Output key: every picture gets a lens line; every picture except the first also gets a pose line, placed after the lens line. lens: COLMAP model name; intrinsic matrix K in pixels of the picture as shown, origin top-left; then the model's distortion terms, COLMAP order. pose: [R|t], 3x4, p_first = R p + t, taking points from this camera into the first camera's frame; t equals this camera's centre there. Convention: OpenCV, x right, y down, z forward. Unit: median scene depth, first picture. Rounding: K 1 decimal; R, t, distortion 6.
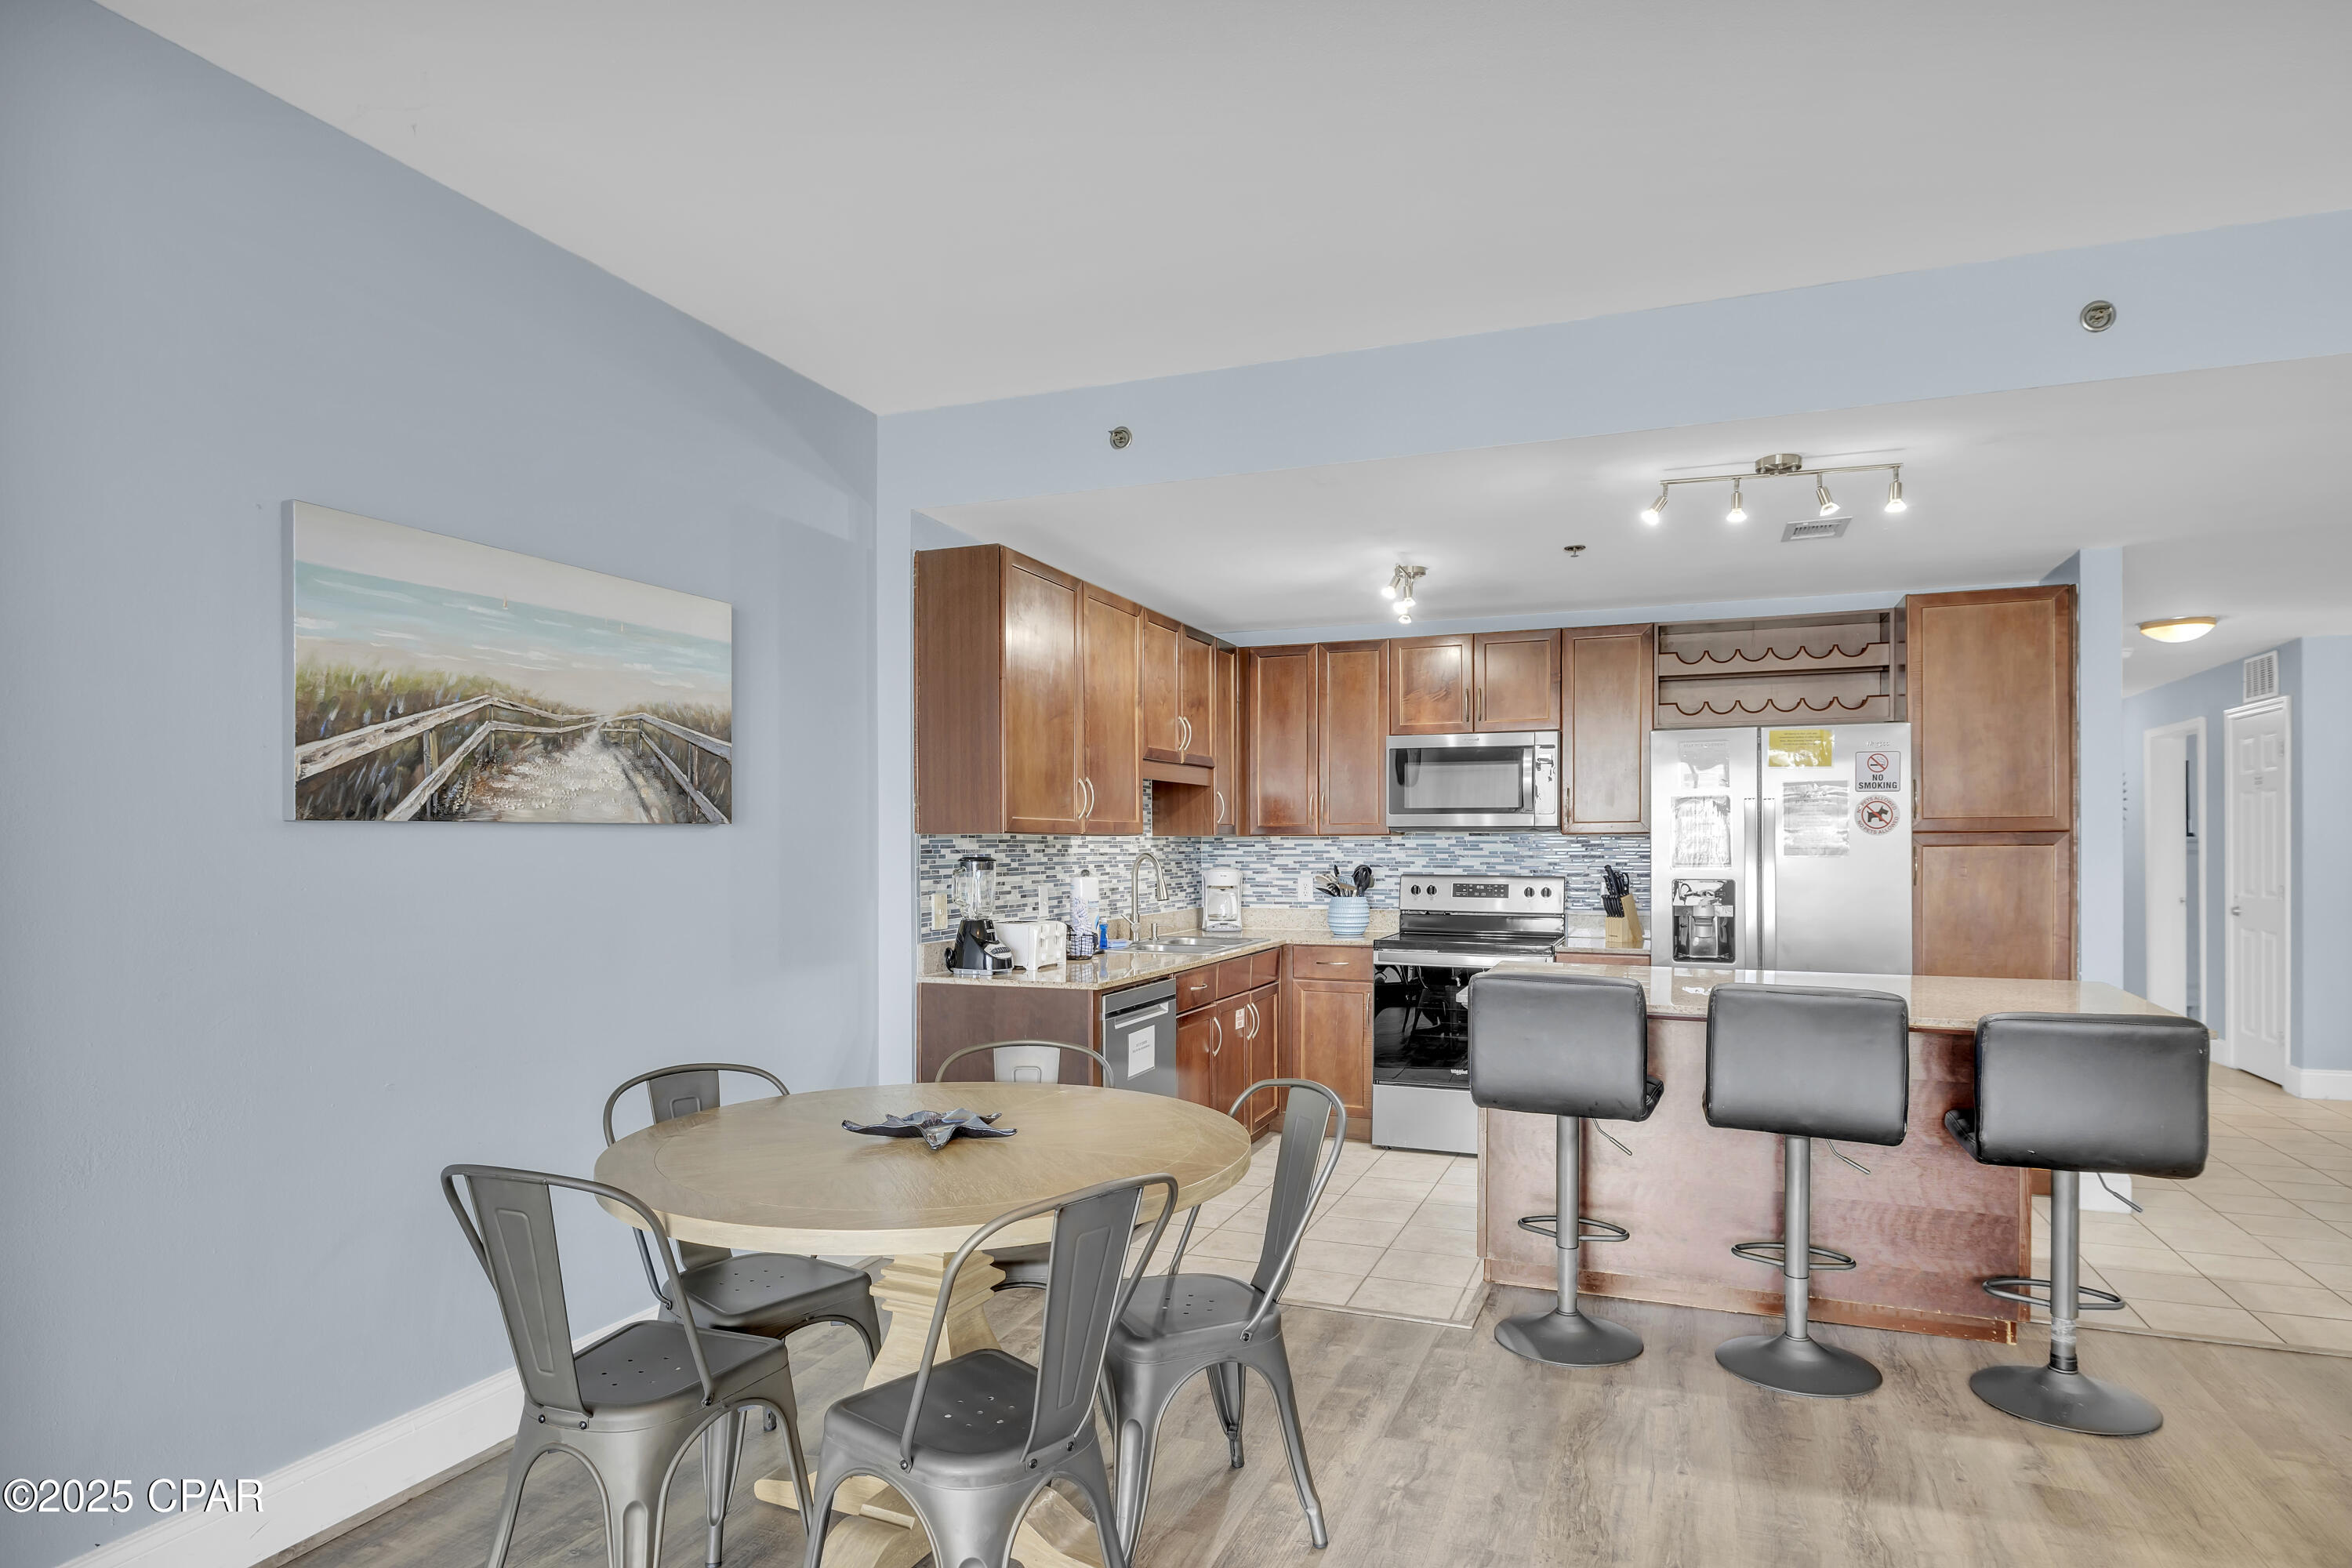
lens RADIAL K [[1307.7, 0, 1176.0], [0, 1307.7, 784.0], [0, 0, 1]] dist [-0.000750, -0.000132]
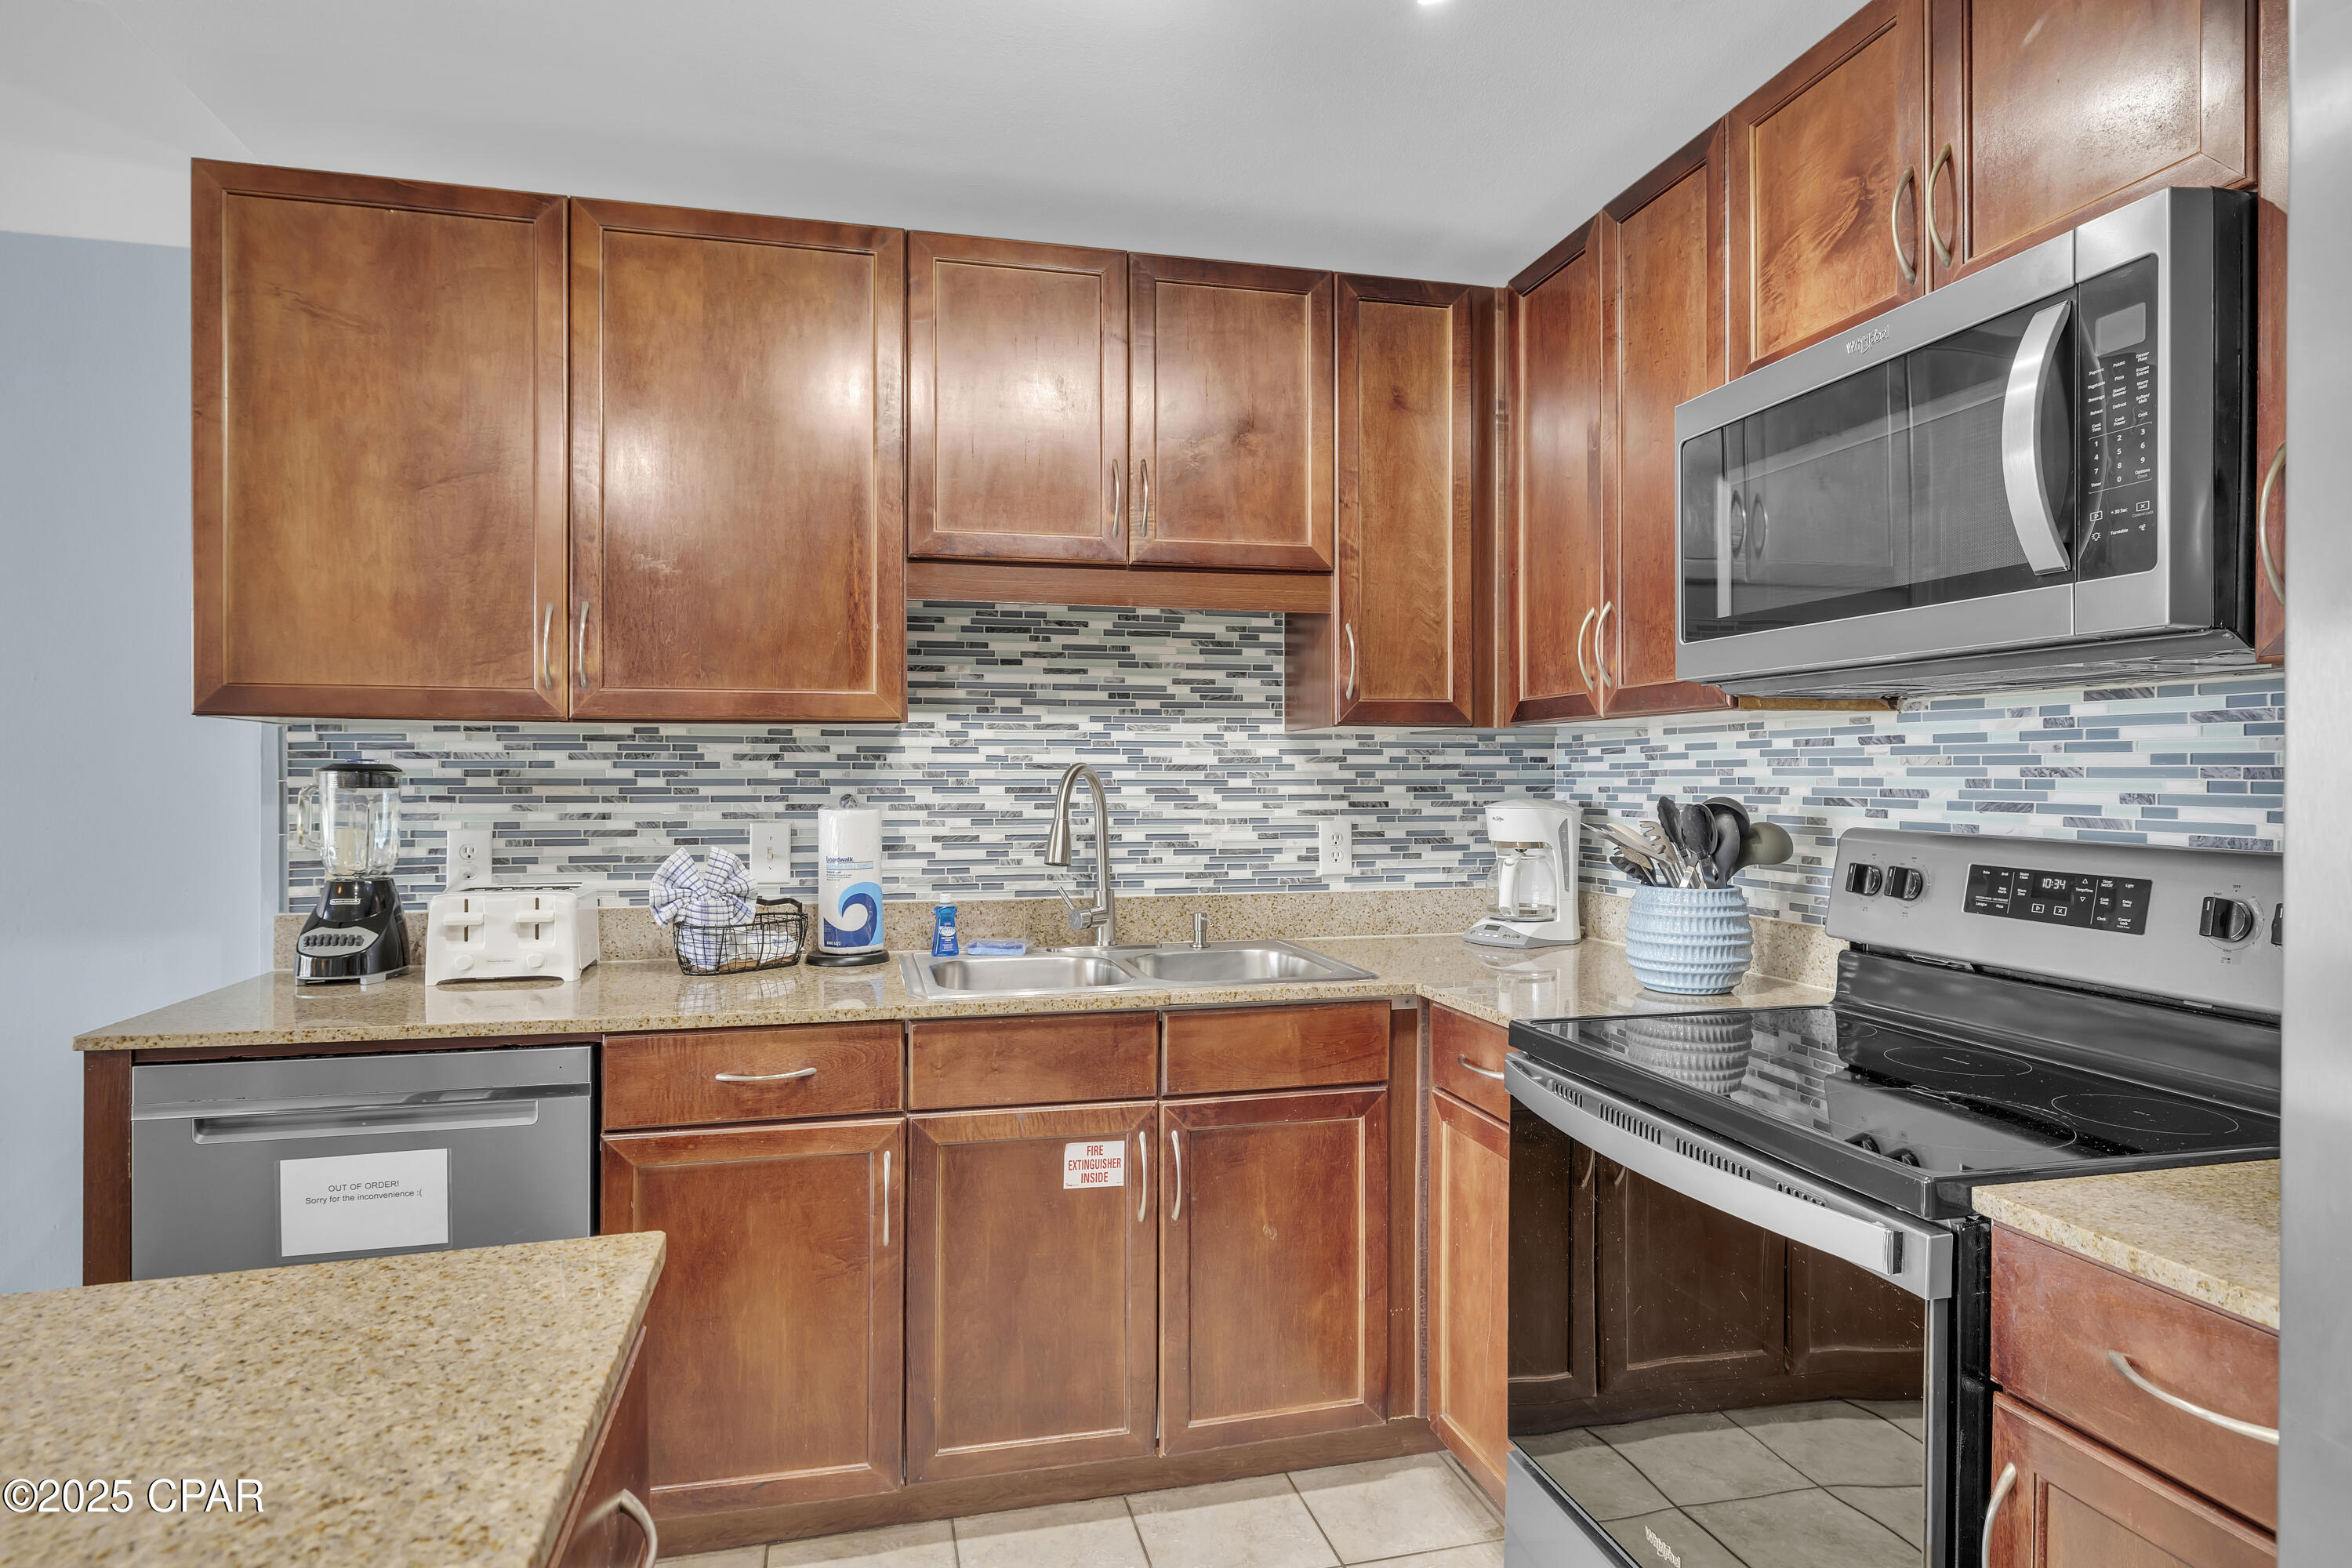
lens RADIAL K [[1307.7, 0, 1176.0], [0, 1307.7, 784.0], [0, 0, 1]] dist [-0.000750, -0.000132]
pose [[0.579843, 0.004850, -0.814714, 0.343947], [0.036707, 0.998811, 0.032071, 0.041905], [0.813901, -0.048502, 0.578976, 0.683512]]
